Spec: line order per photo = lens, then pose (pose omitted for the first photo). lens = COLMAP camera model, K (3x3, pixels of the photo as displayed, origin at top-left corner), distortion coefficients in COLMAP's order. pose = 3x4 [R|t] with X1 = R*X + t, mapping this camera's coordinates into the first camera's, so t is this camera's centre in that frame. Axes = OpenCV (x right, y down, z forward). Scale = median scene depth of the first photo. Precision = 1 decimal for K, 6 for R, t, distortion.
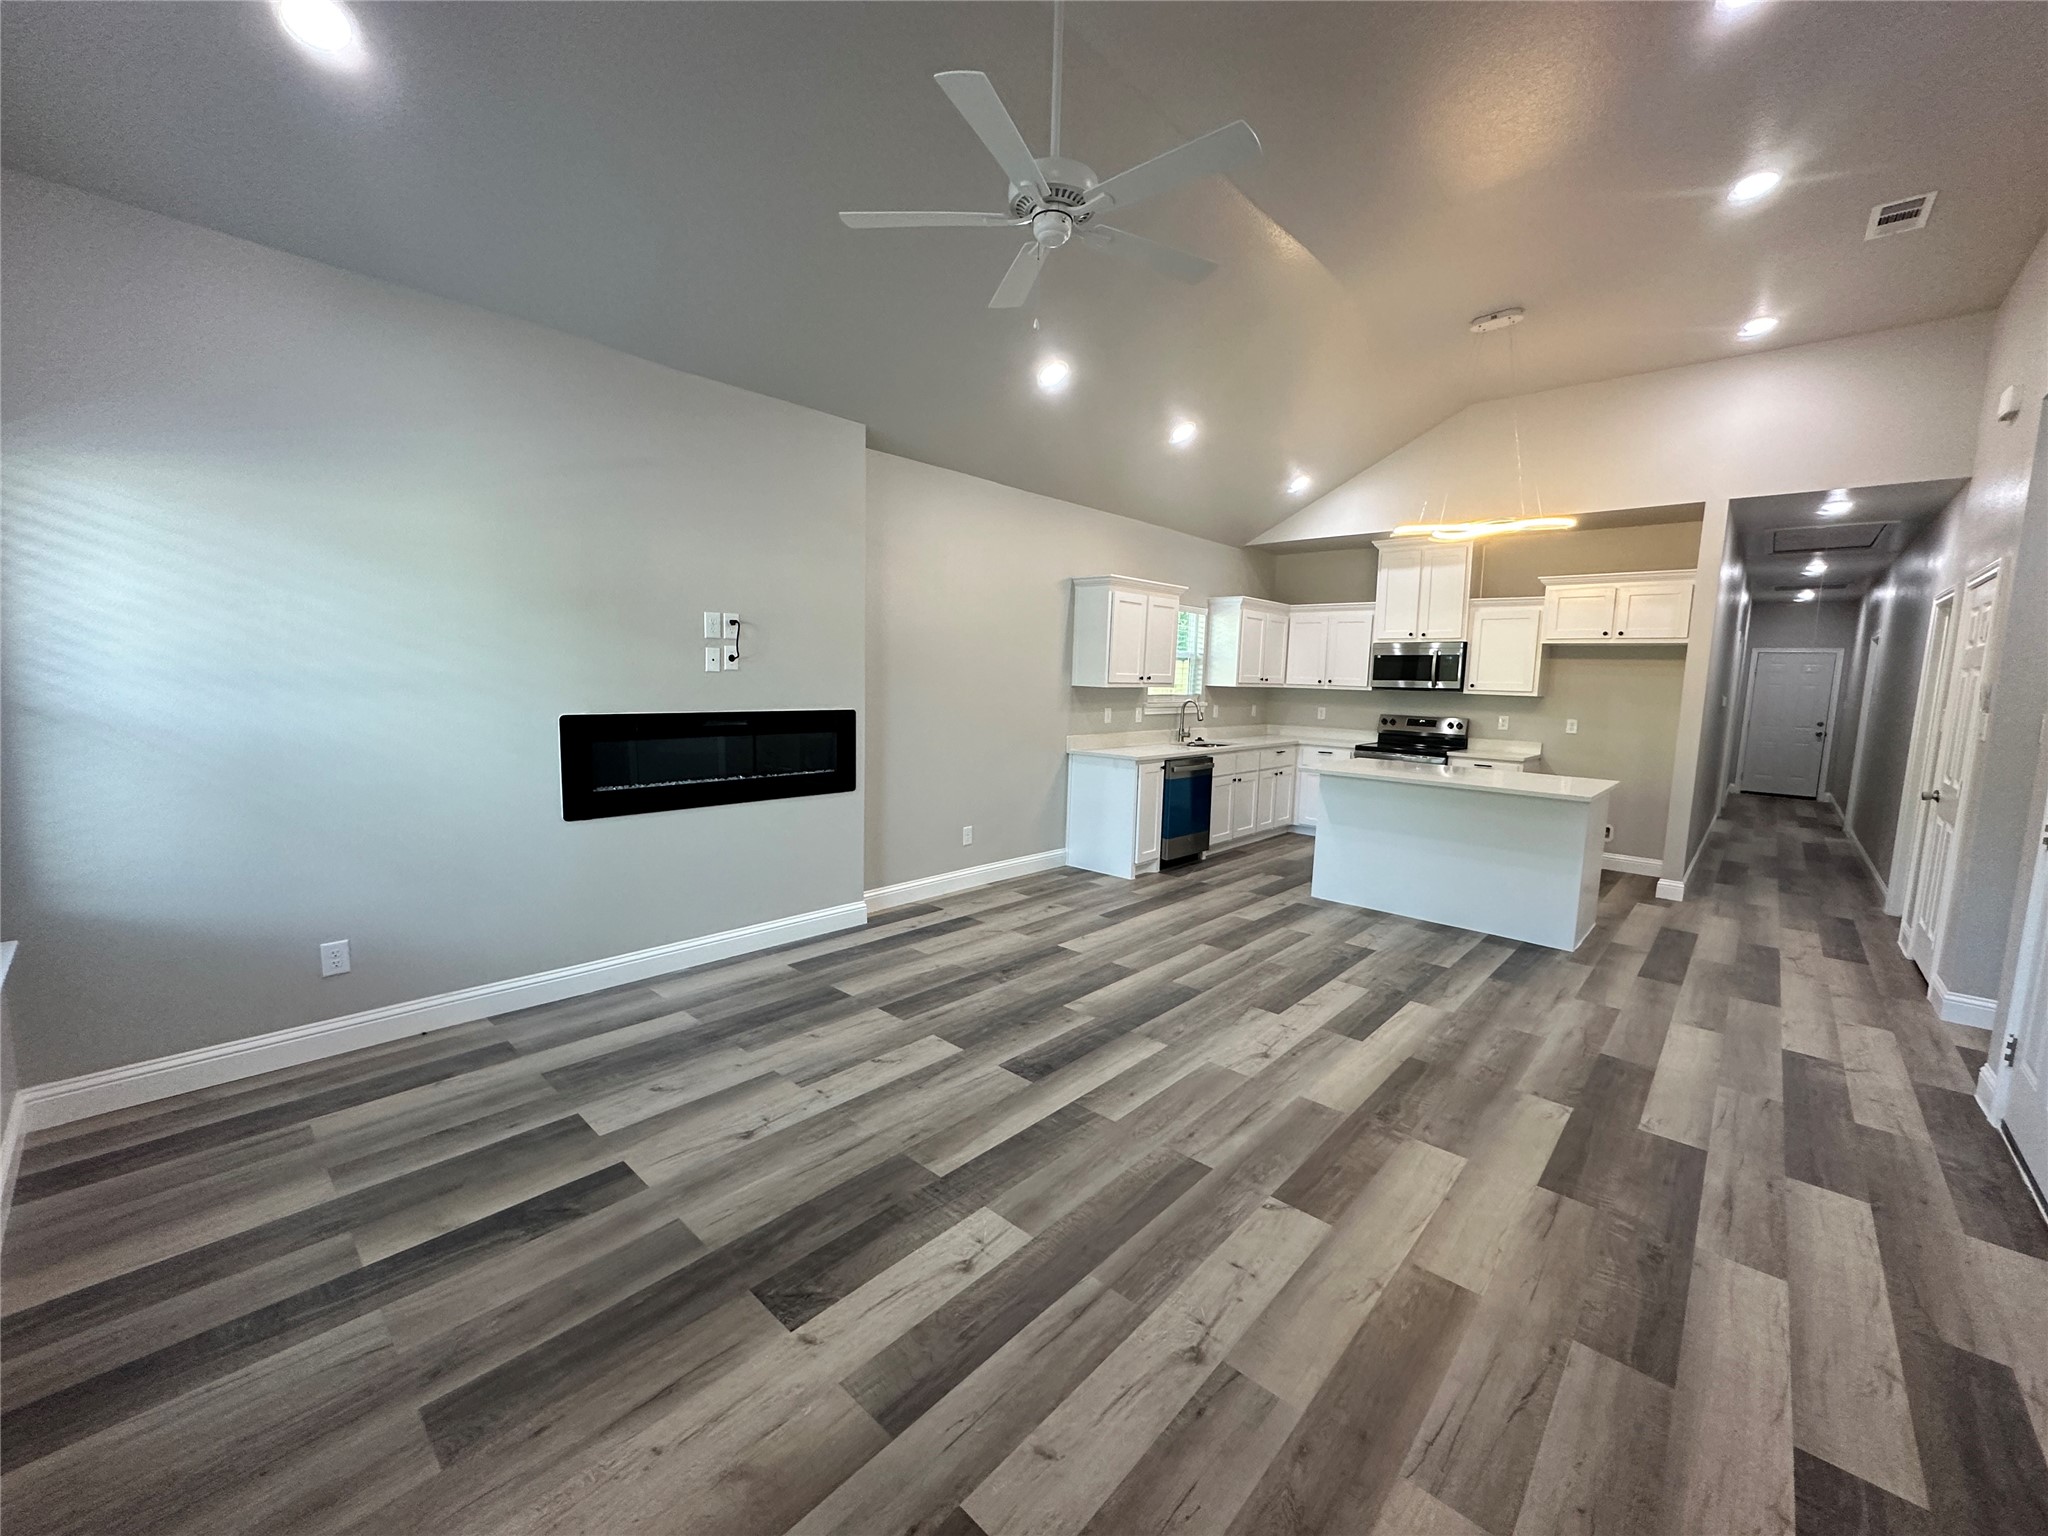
lens RADIAL K [[815.0, 0, 1022.8], [0, 815.0, 766.1], [0, 0, 1]] dist [-0.004075, 0.000882]
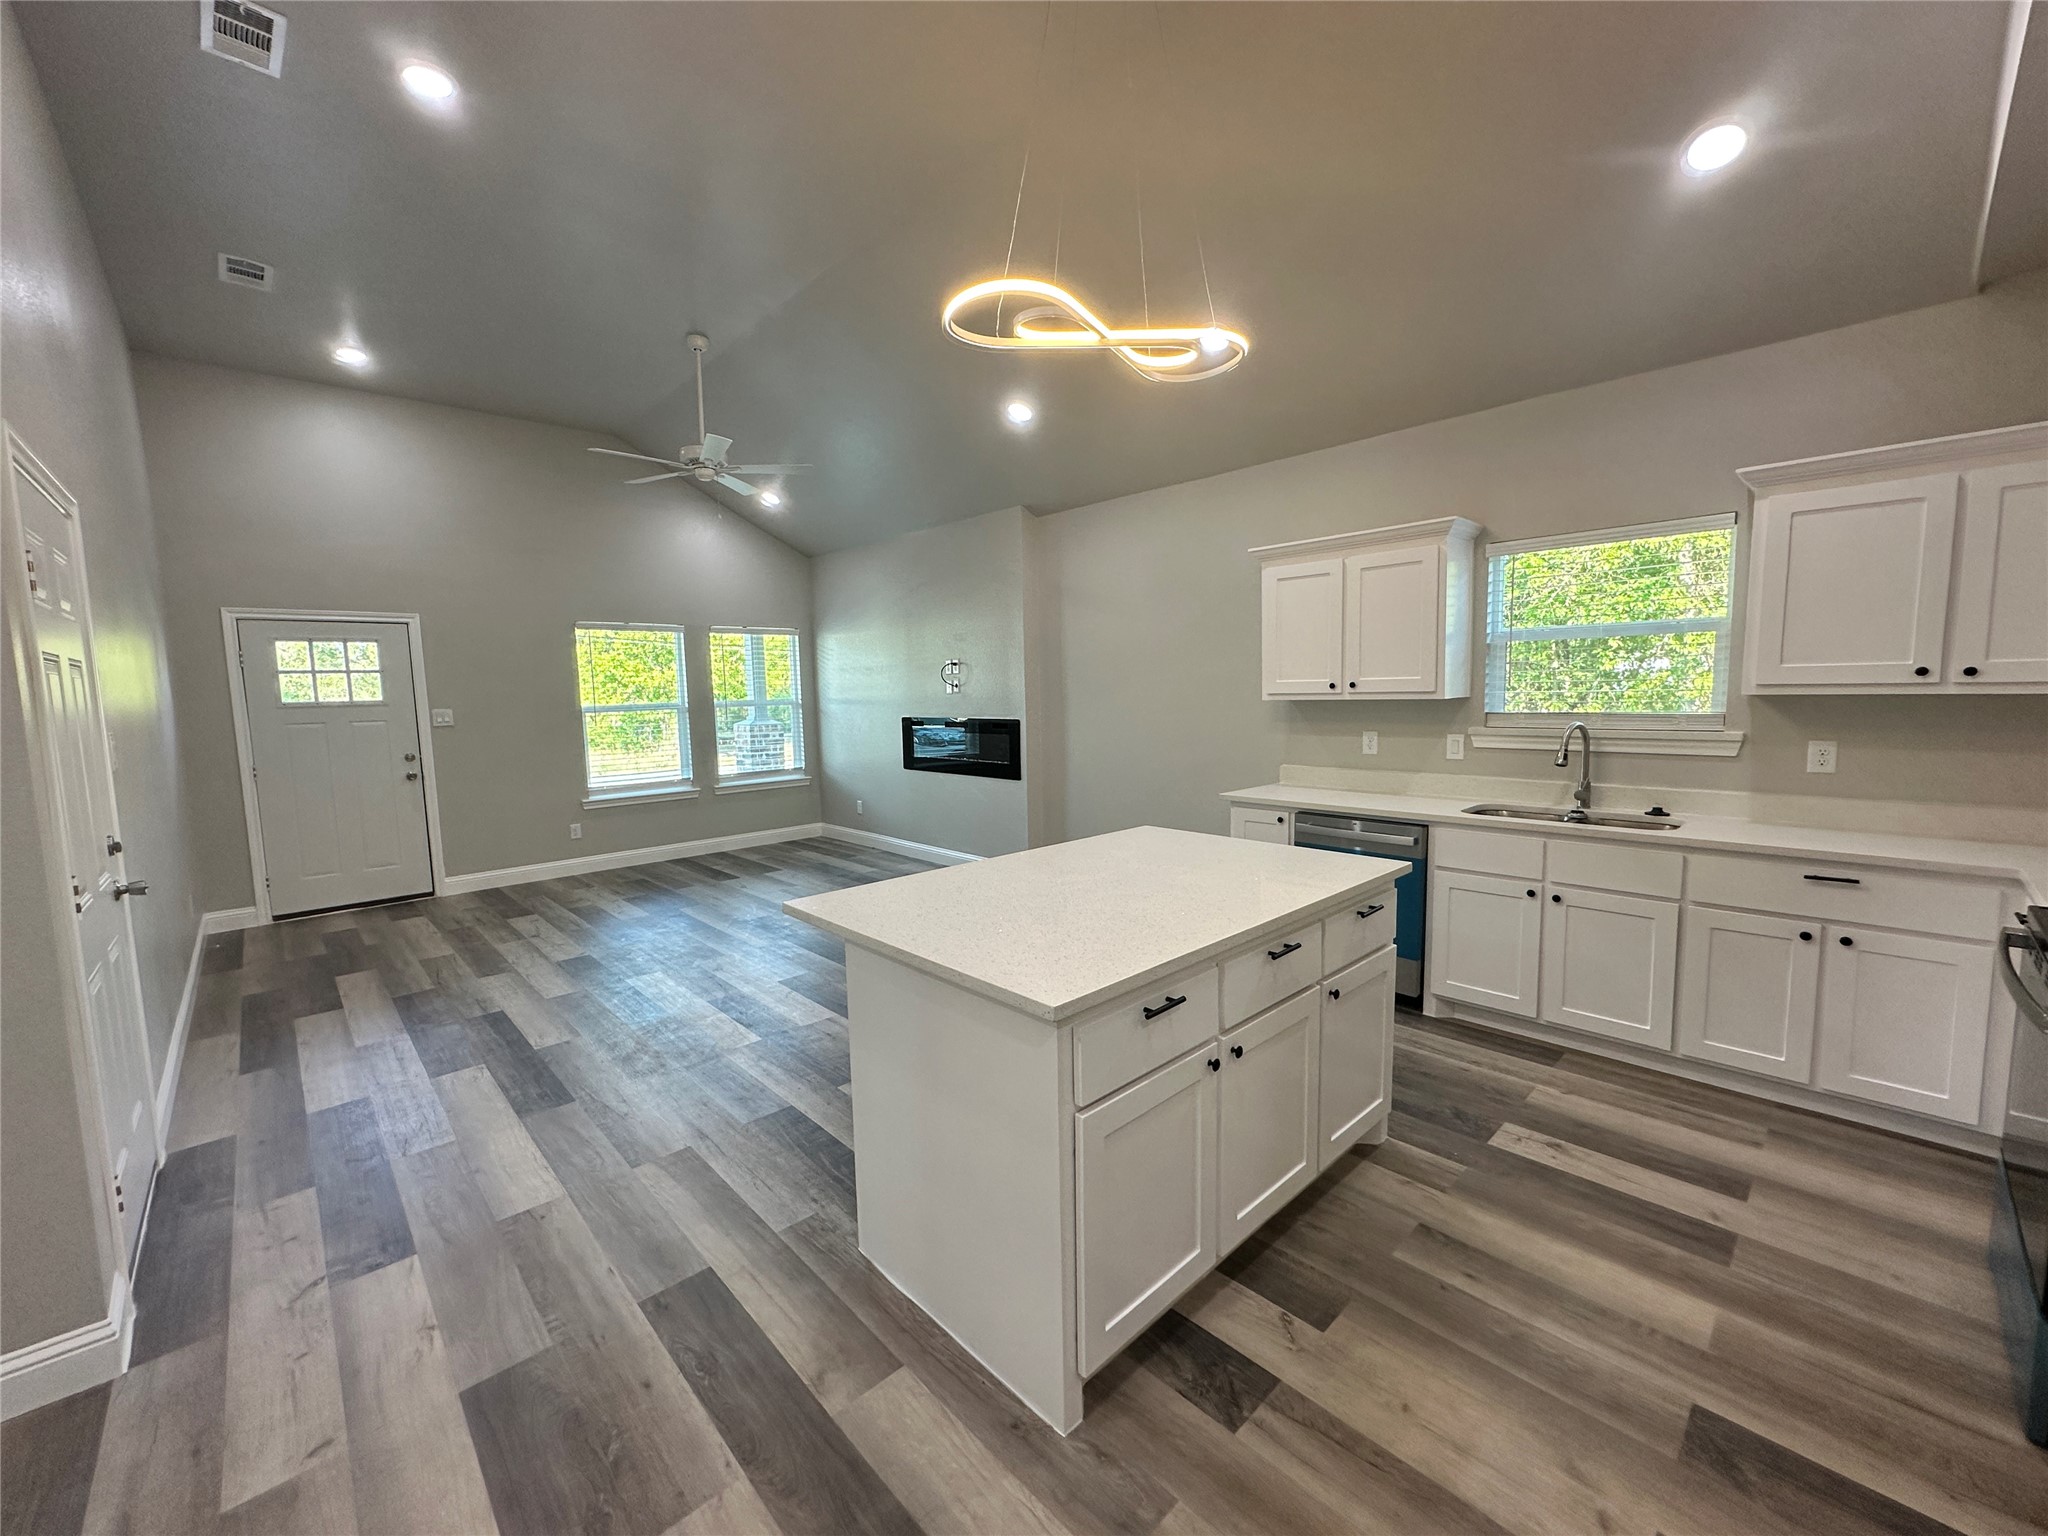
lens RADIAL K [[815.0, 0, 1023.7], [0, 815.0, 766.2], [0, 0, 1]] dist [-0.004075, 0.000882]
pose [[-0.071363, 0.071662, -0.994873, 1.176252], [-0.093889, 0.992505, 0.078227, -0.103050], [0.993022, 0.098990, -0.064099, 1.150272]]
